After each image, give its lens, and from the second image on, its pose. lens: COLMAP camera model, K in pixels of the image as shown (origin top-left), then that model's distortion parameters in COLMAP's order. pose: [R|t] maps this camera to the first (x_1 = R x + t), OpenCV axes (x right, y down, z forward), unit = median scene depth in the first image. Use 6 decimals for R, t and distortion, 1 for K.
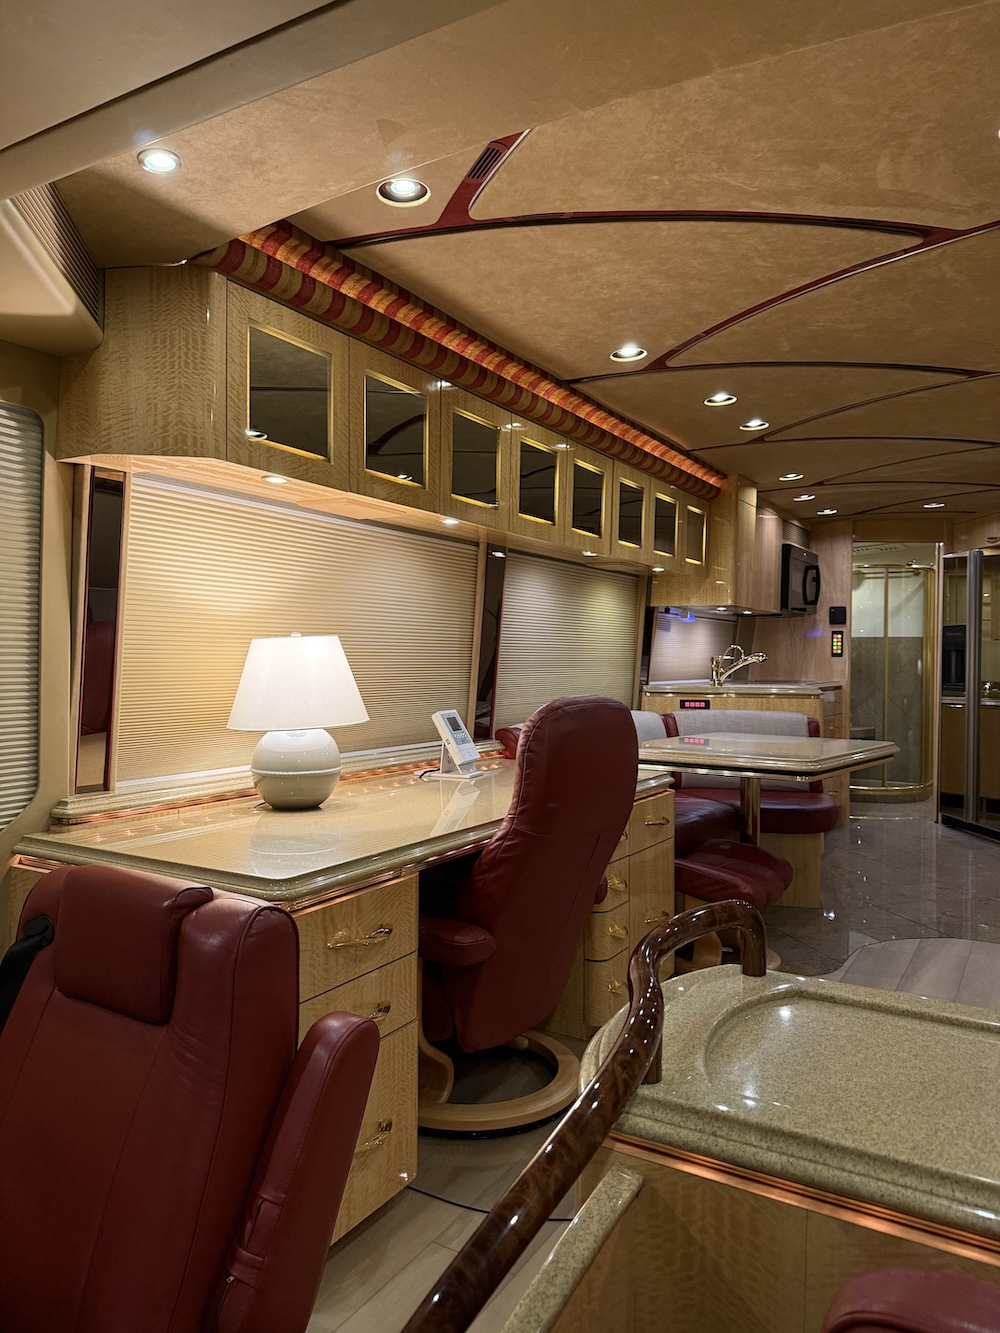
lens RADIAL K [[939.8, 0, 500.0], [0, 939.8, 666.5], [0, 0, 1]] dist [0.000682, -0.007058]
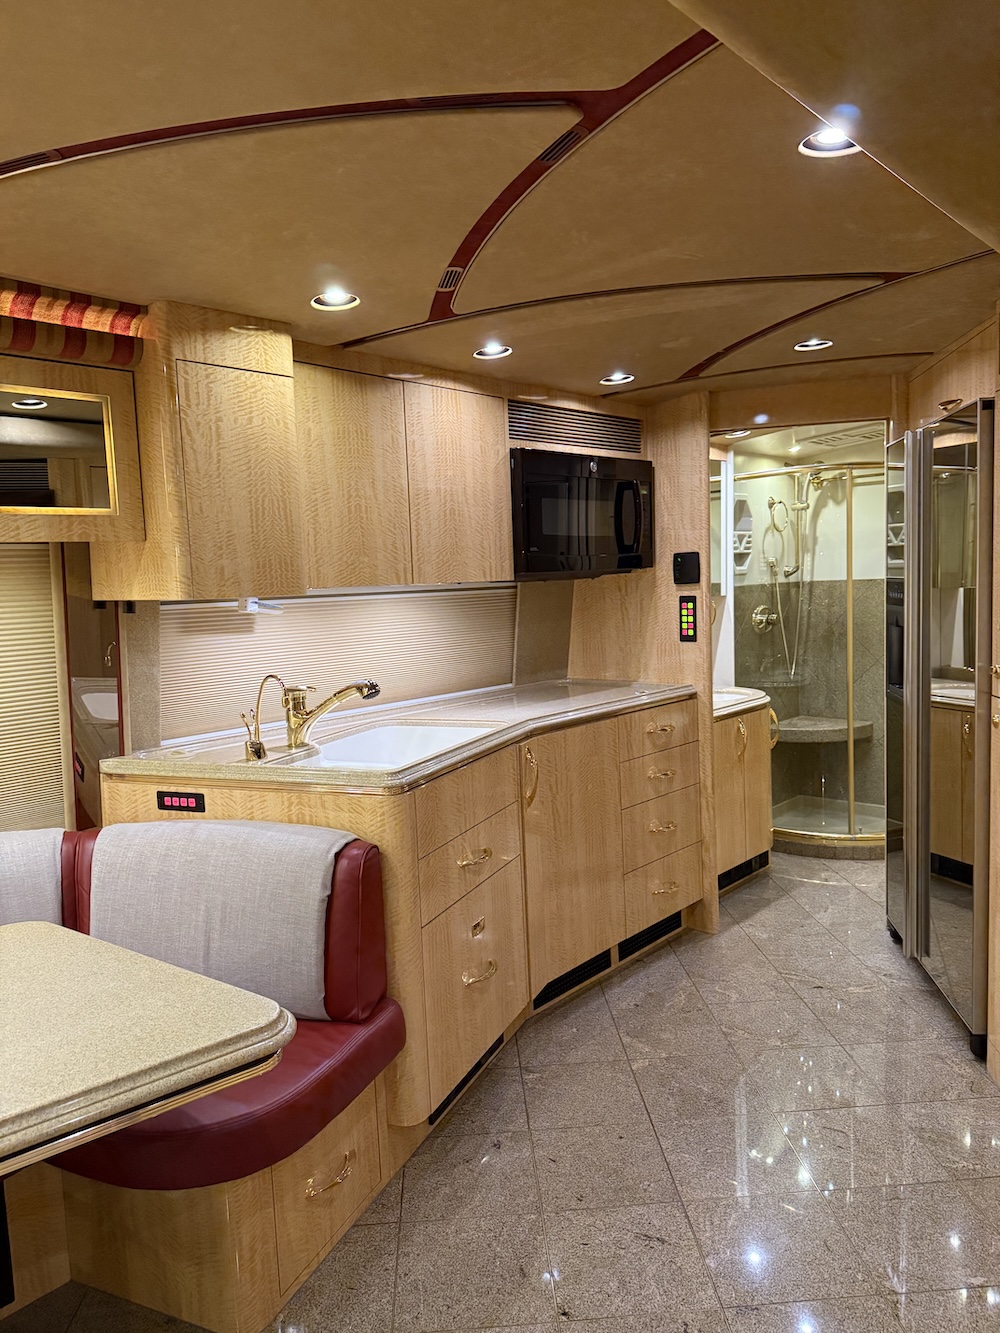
lens RADIAL K [[939.8, 0, 500.0], [0, 939.8, 666.5], [0, 0, 1]] dist [0.000682, -0.007058]
pose [[0.977528, -0.026871, -0.209087, 0.365866], [0.046463, 0.994915, 0.089365, -0.051199], [0.205623, -0.097072, 0.973805, 0.428053]]
